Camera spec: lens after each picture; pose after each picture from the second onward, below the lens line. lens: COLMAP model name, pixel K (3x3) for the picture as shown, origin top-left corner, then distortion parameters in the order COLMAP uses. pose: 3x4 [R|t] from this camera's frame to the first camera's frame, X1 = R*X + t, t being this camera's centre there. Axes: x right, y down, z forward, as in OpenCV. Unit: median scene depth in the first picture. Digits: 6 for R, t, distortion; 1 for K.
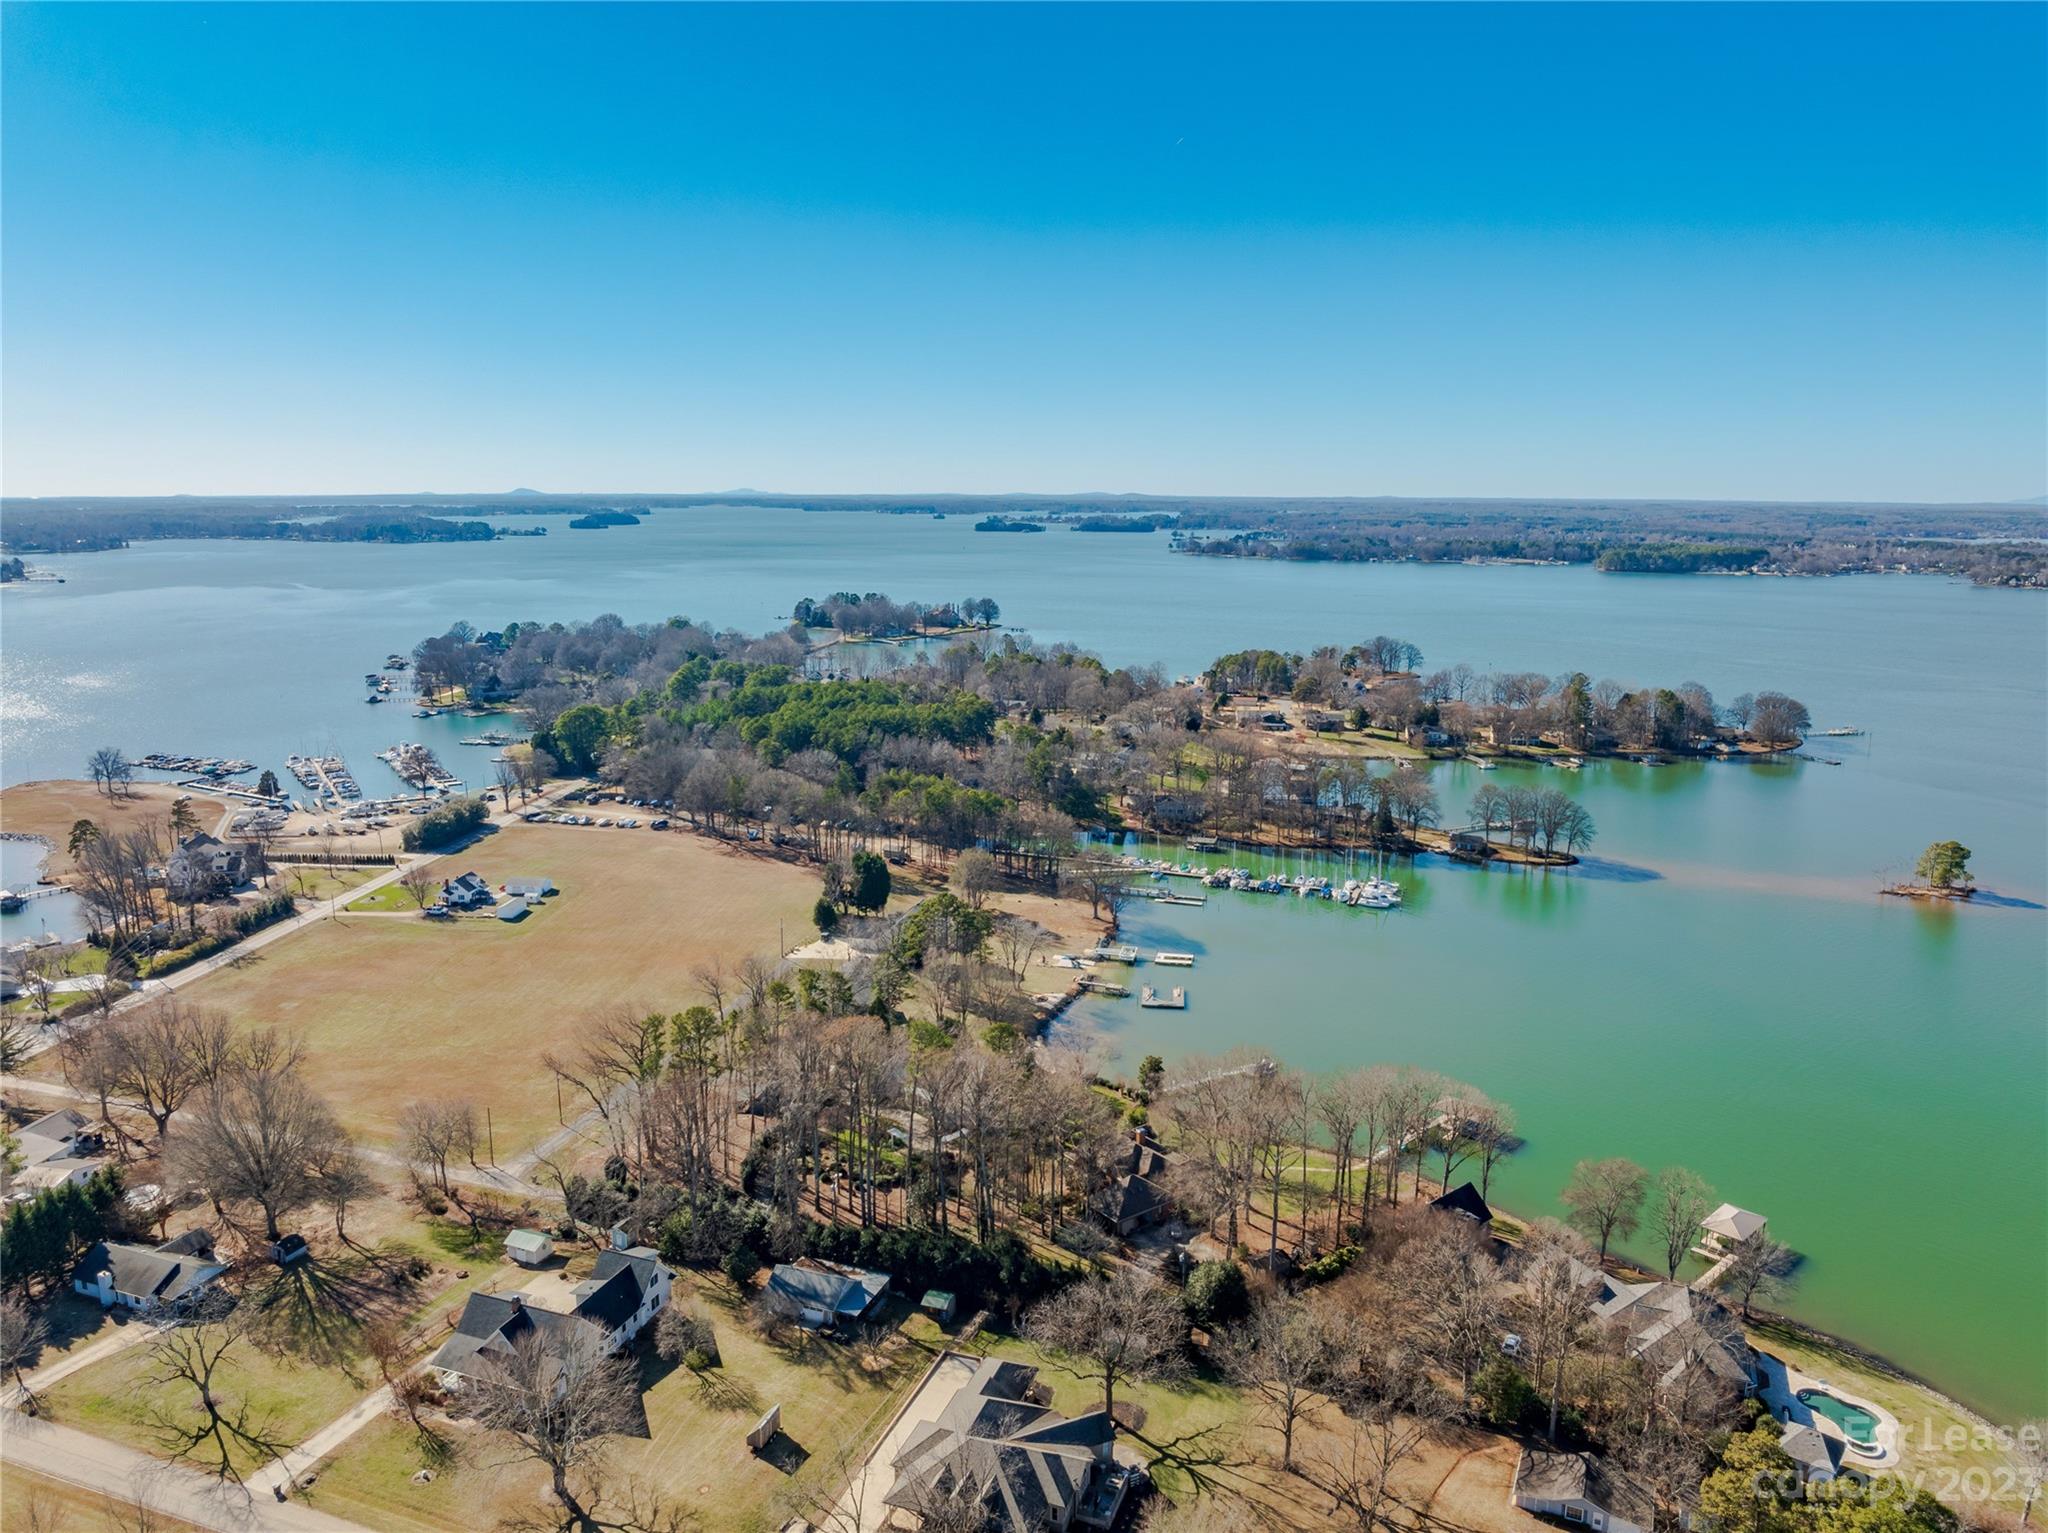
lens RADIAL K [[1417.8, 0, 1022.6], [0, 1417.8, 768.0], [0, 0, 1]] dist [-0.007309, -0.007029]
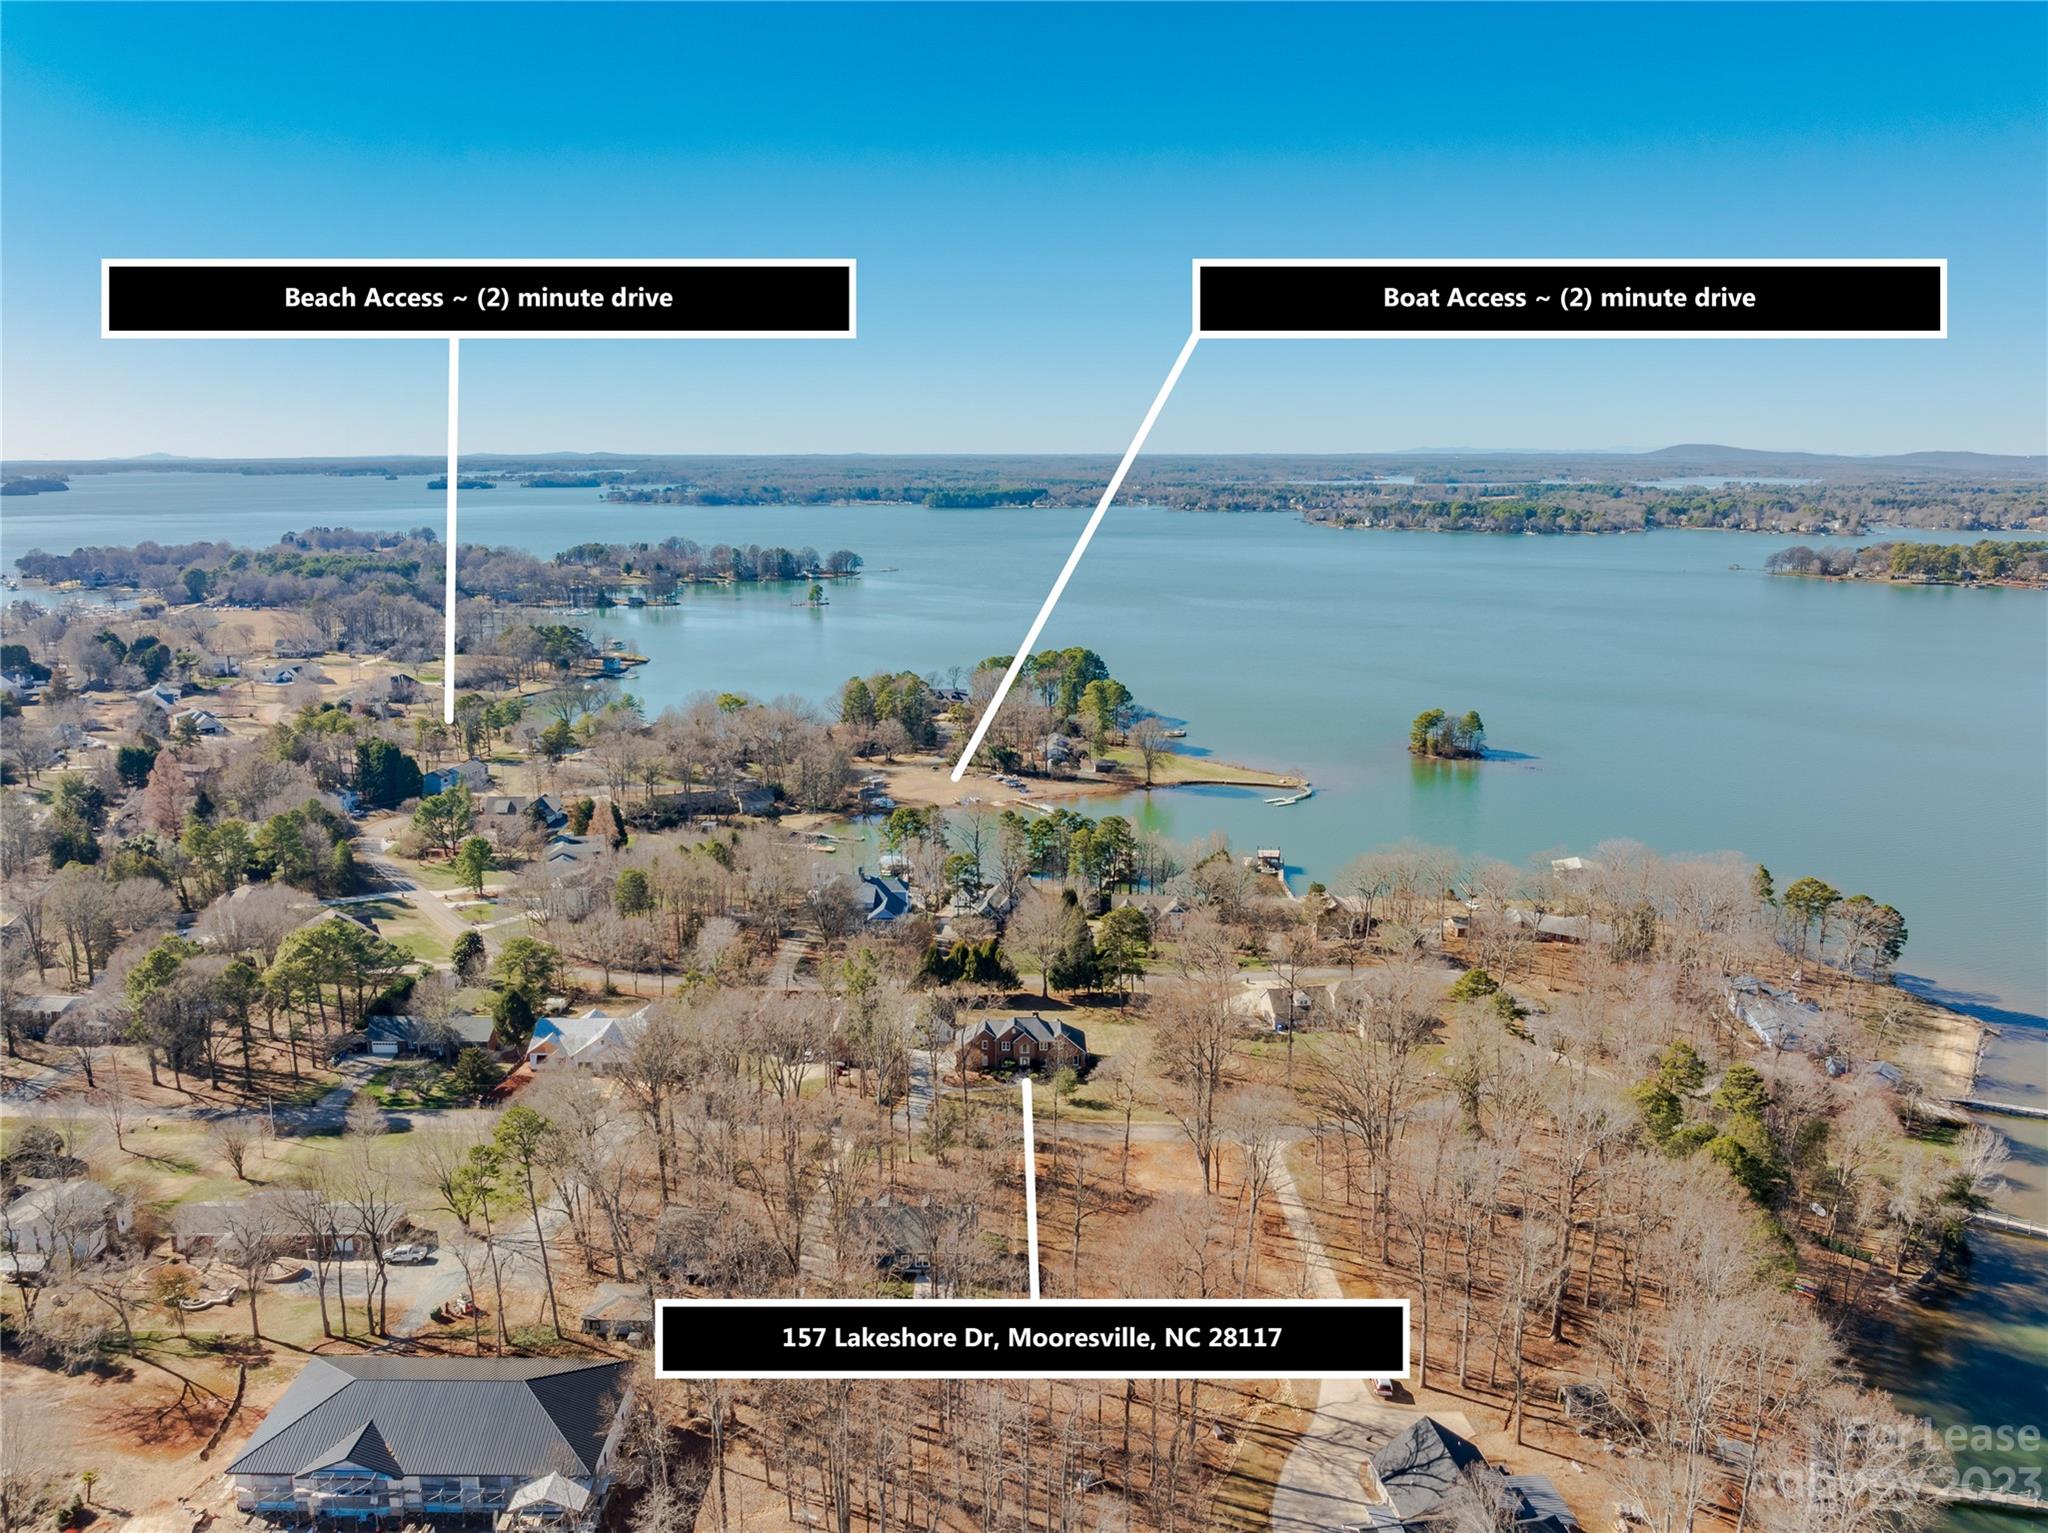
lens RADIAL K [[1417.8, 0, 1028.5], [0, 1417.8, 765.9], [0, 0, 1]] dist [-0.007309, -0.007029]
pose [[0.937656, -0.083829, 0.337305, 0.020821], [0.074725, 0.996405, 0.039907, 0.054188], [-0.339438, -0.012214, 0.940549, -0.278318]]
